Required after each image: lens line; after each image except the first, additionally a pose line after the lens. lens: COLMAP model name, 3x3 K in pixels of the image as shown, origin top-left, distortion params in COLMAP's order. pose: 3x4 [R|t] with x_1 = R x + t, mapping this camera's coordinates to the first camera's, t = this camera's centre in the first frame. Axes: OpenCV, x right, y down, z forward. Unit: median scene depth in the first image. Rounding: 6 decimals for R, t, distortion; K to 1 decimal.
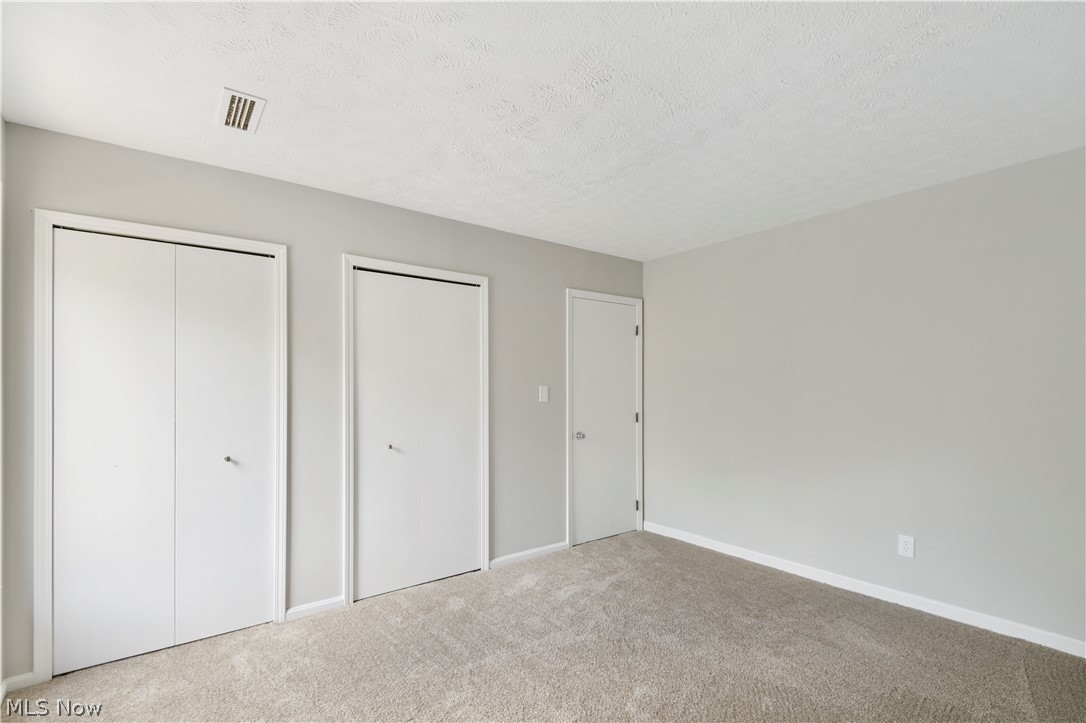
lens RADIAL K [[507.9, 0, 531.6], [0, 507.9, 386.4], [0, 0, 1]] dist [0.016644, -0.013310]
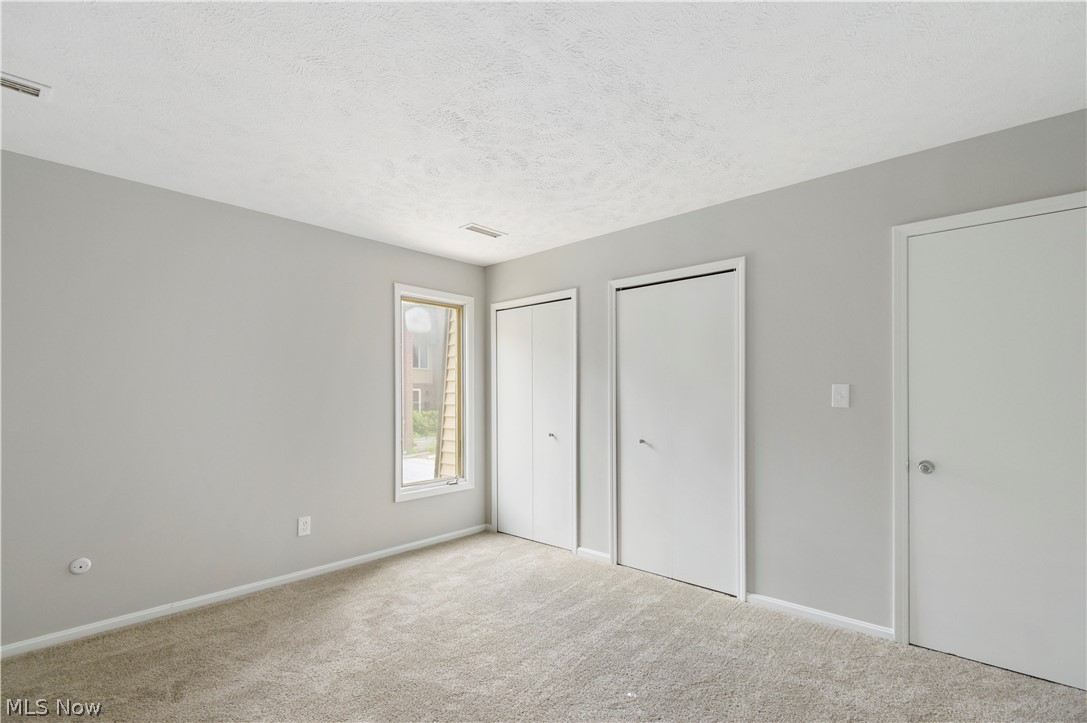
lens RADIAL K [[508.4, 0, 550.8], [0, 508.4, 393.3], [0, 0, 1]] dist [0.016644, -0.013310]
pose [[0.181004, 0.005916, -0.983465, 0.713228], [0.011980, 0.999894, 0.008220, 0.000942], [0.983409, -0.013270, 0.180914, 0.547329]]
